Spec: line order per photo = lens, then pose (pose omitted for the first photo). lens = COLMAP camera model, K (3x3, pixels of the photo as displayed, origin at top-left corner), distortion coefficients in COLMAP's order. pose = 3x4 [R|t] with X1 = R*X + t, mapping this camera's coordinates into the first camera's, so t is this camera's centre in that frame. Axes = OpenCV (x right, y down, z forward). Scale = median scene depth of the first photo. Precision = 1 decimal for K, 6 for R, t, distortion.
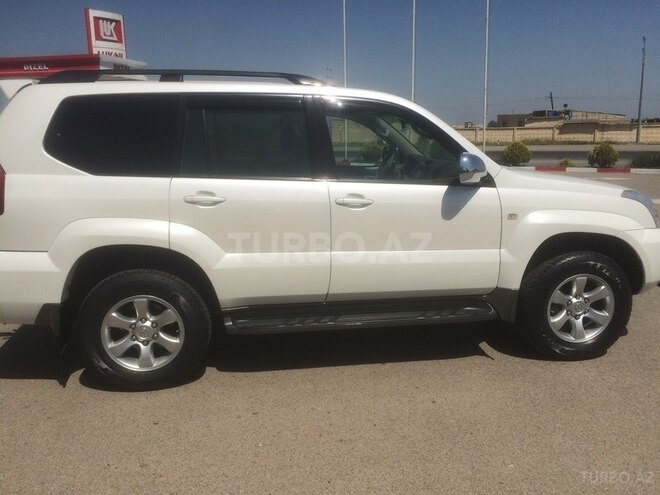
lens RADIAL K [[579.2, 0, 329.8], [0, 579.2, 249.5], [0, 0, 1]] dist [0.018412, -0.040156]
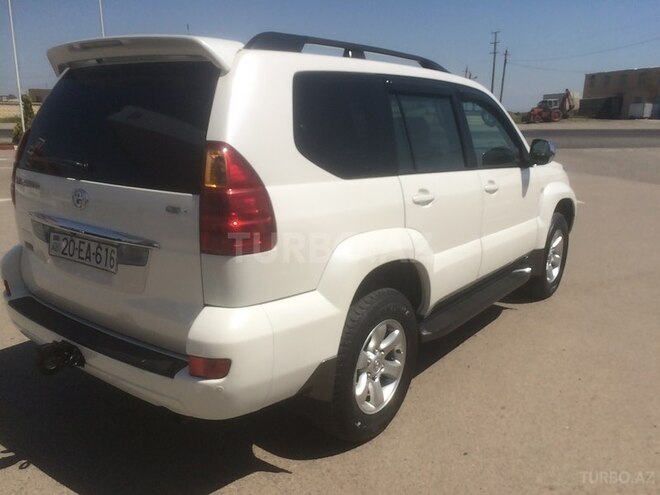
lens RADIAL K [[579.2, 0, 330.7], [0, 579.2, 244.5], [0, 0, 1]] dist [0.018412, -0.040156]
pose [[0.709944, -0.143911, 0.689398, -0.943220], [0.113143, 0.989490, 0.090040, -0.113149], [-0.695110, 0.014078, 0.718765, 0.464080]]
